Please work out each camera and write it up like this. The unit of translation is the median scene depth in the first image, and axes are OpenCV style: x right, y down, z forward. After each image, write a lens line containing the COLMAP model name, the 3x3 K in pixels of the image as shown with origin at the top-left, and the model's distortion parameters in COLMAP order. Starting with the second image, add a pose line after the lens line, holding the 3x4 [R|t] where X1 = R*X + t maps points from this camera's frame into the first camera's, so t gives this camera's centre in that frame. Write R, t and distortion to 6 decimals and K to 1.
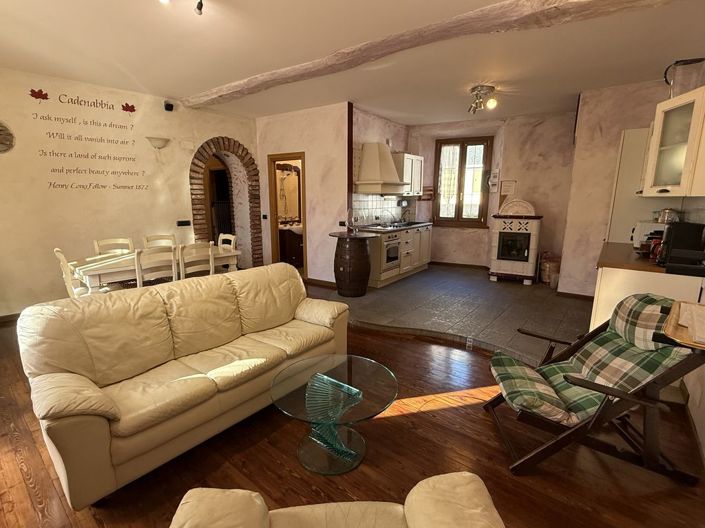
lens RADIAL K [[344.9, 0, 352.5], [0, 344.9, 264.0], [0, 0, 1]] dist [0.002214, 0.000247]
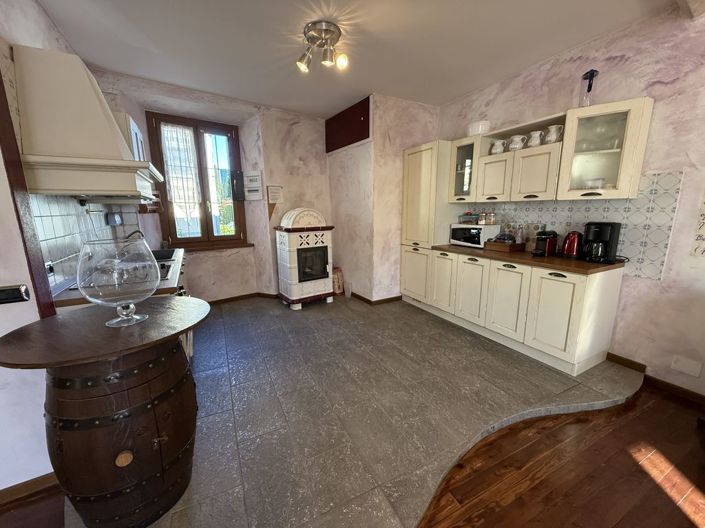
lens RADIAL K [[282.0, 0, 352.5], [0, 282.0, 264.0], [0, 0, 1]] dist [0.000941, 0.000378]
pose [[0.423842, -0.183913, 0.886868, -0.102184], [0.185151, 0.976084, 0.113929, -0.105611], [-0.886610, 0.115916, 0.447756, 0.573970]]
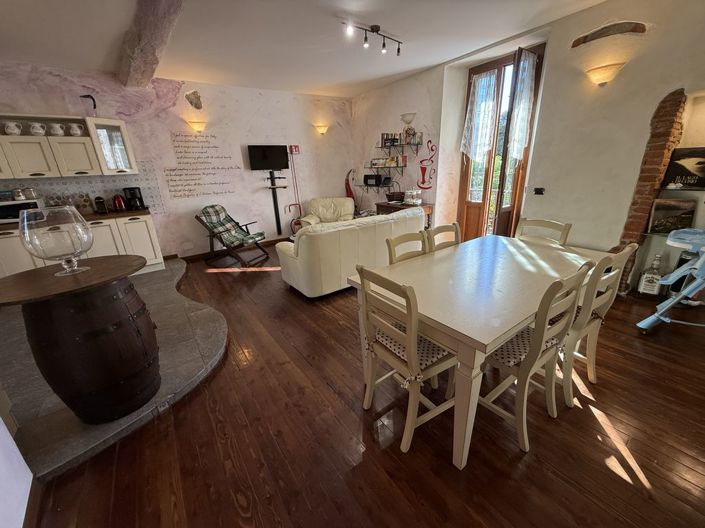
lens RADIAL K [[282.0, 0, 352.5], [0, 282.0, 264.0], [0, 0, 1]] dist [0.000941, 0.000378]
pose [[-0.961199, -0.058037, 0.269683, -0.335252], [0.086880, 0.864178, 0.495629, -0.192299], [-0.261819, 0.499828, -0.825605, 0.980036]]
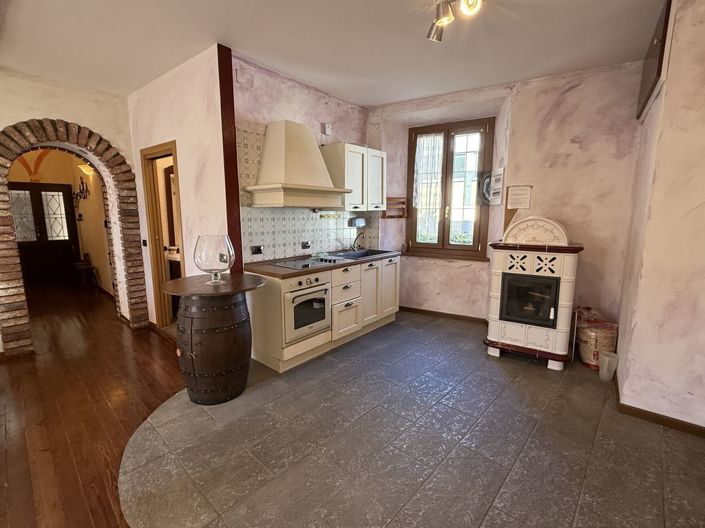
lens RADIAL K [[327.8, 0, 352.5], [0, 327.8, 264.0], [0, 0, 1]] dist [-0.000450, 0.000009]
pose [[0.997507, 0.007657, -0.070154, 0.207151], [-0.010381, 0.999202, -0.038558, -0.080905], [0.069803, 0.039190, 0.996791, 0.423548]]
